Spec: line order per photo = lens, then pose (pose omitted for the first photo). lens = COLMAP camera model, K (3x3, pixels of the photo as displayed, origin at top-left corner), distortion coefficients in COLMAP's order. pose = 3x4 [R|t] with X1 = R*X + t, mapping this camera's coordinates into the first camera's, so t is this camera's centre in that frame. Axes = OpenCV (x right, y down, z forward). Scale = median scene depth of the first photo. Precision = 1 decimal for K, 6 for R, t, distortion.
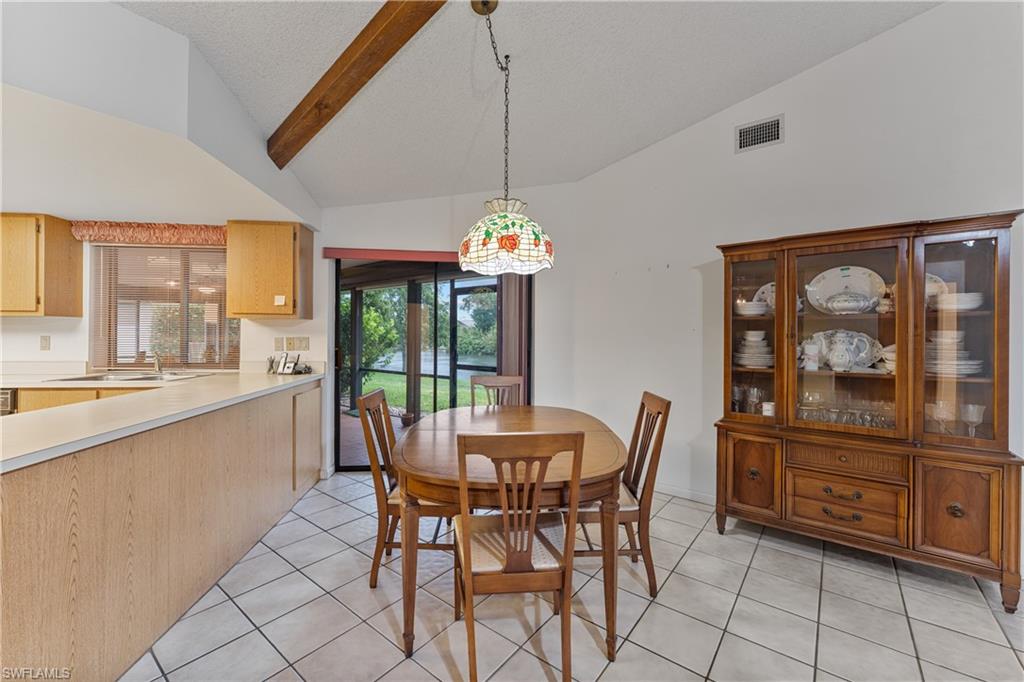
lens RADIAL K [[410.2, 0, 513.1], [0, 410.2, 335.9], [0, 0, 1]] dist [-0.000196, 0.000002]
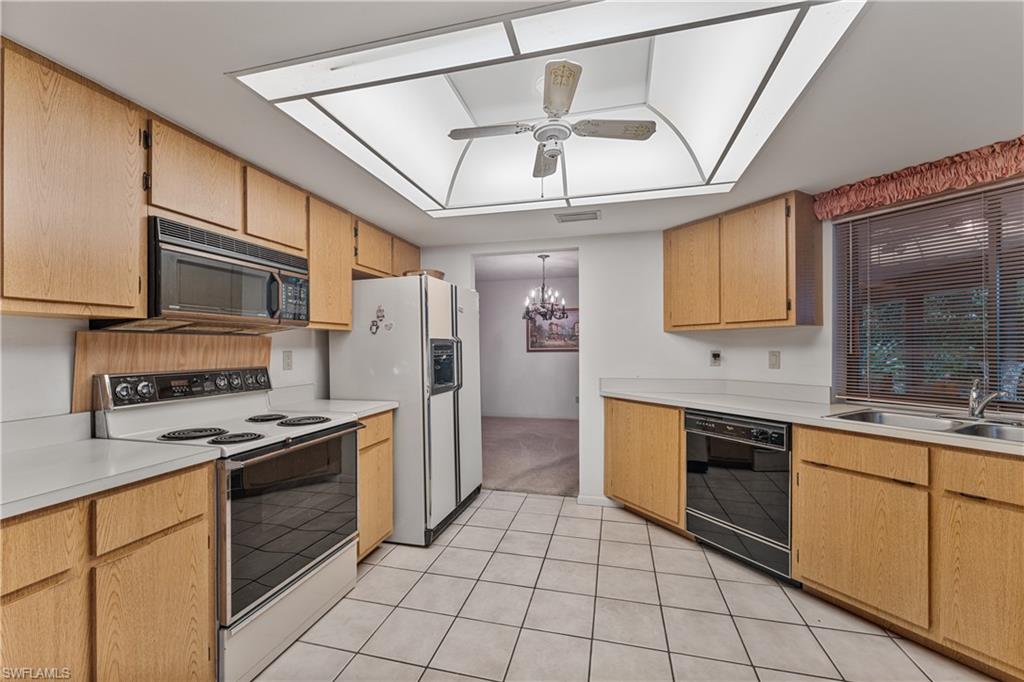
lens RADIAL K [[414.8, 0, 506.6], [0, 414.8, 346.9], [0, 0, 1]] dist [0.000771, -0.000072]
pose [[0.402160, -0.009350, -0.915522, -0.661356], [0.006413, 0.999952, -0.007396, -0.006229], [0.915547, -0.002897, 0.402200, 0.205426]]
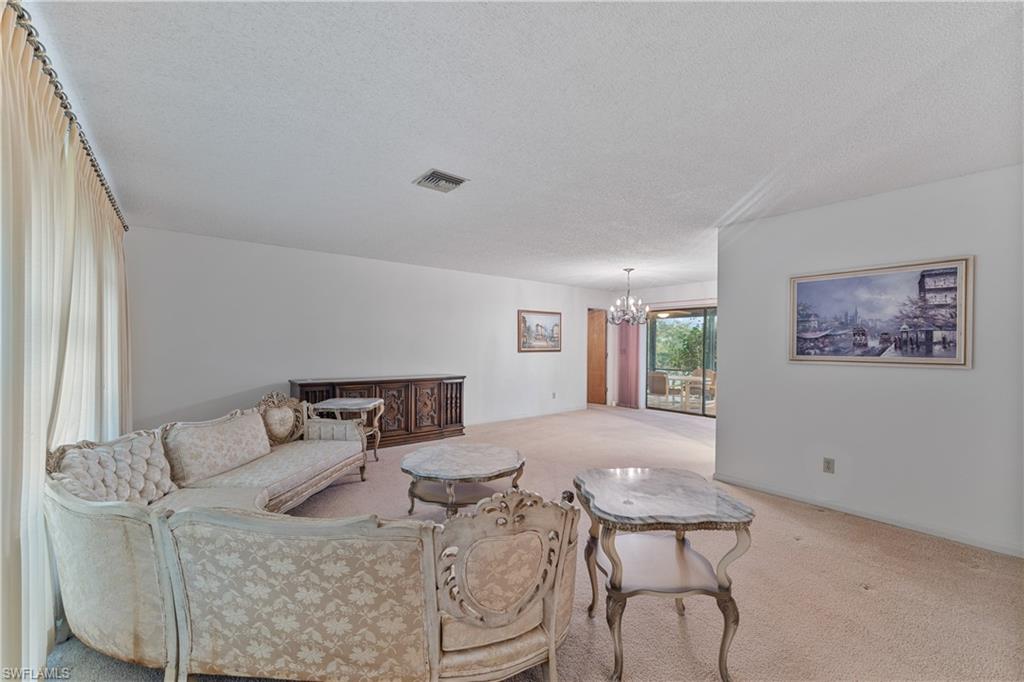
lens RADIAL K [[410.3, 0, 512.0], [0, 410.3, 346.4], [0, 0, 1]] dist [-0.000992, -0.000283]
pose [[0.975829, 0.000274, -0.218534, -2.333273], [0.000683, 0.999990, 0.004305, -0.038210], [0.218533, -0.004351, 0.975820, -1.017257]]
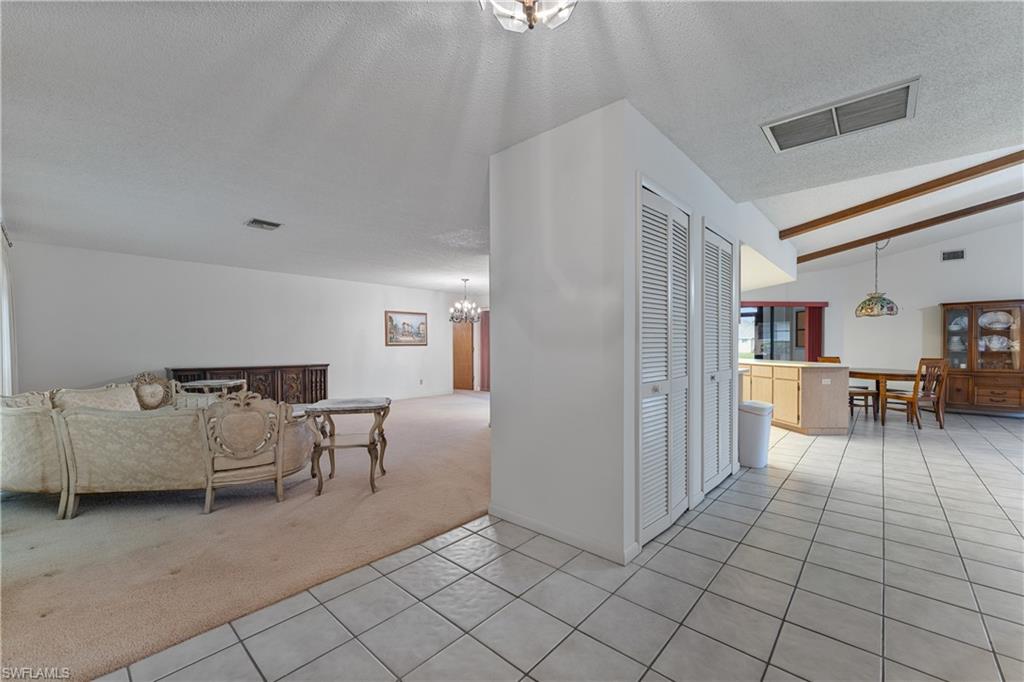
lens RADIAL K [[411.3, 0, 515.9], [0, 411.3, 350.5], [0, 0, 1]] dist [-0.000250, -0.000097]
pose [[0.998328, -0.010529, -0.056843, -1.754541], [0.011200, 0.999871, 0.011494, 0.014436], [0.056714, -0.012111, 0.998317, -1.502373]]
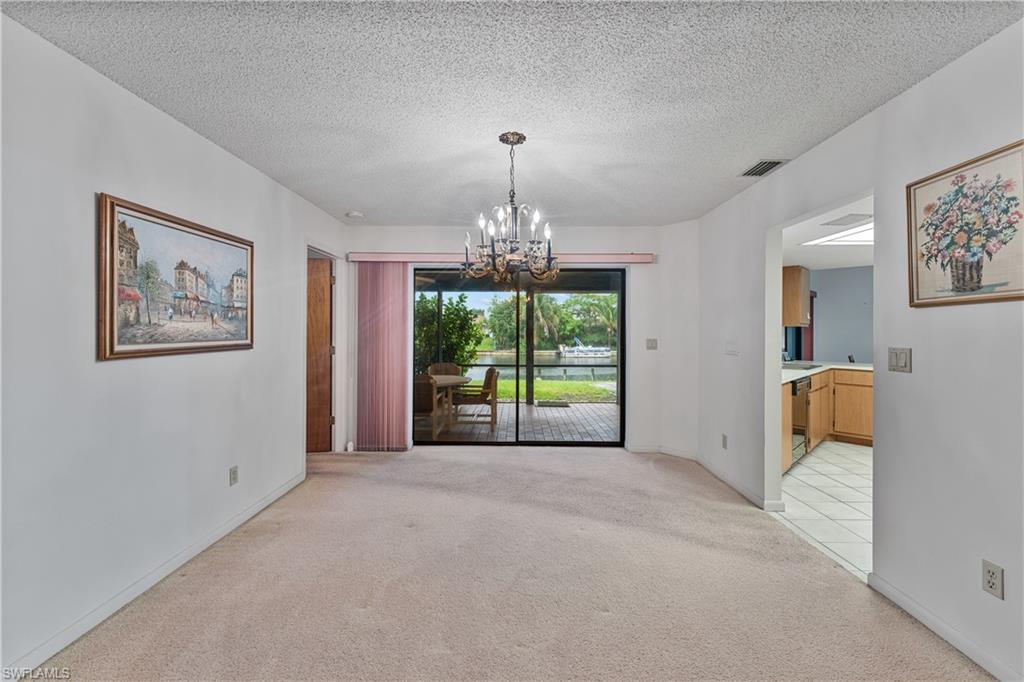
lens RADIAL K [[413.0, 0, 508.2], [0, 413.0, 331.7], [0, 0, 1]] dist [-0.000695, -0.000194]
pose [[0.792119, -0.007169, 0.610325, -2.705972], [0.004554, 0.999973, 0.005835, -0.036372], [-0.610350, -0.001842, 0.792130, 0.438617]]
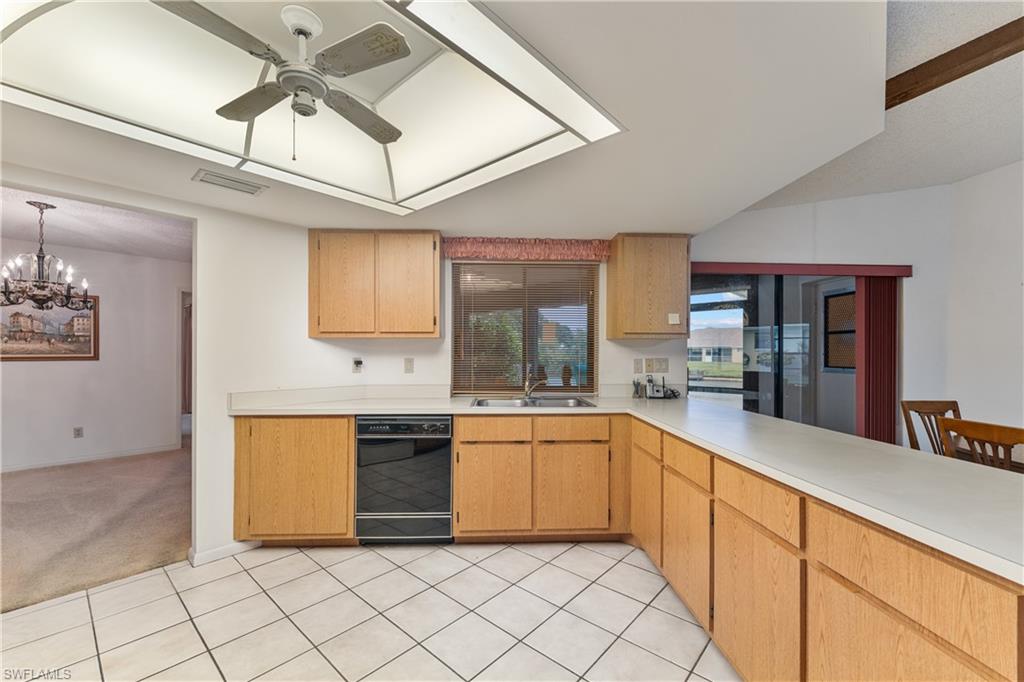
lens RADIAL K [[418.0, 0, 514.0], [0, 418.0, 352.4], [0, 0, 1]] dist [0.000978, 0.000135]
pose [[0.998353, -0.004983, -0.057153, -0.920076], [0.004734, 0.999979, -0.004478, -0.008573], [0.057174, 0.004200, 0.998355, 0.041171]]
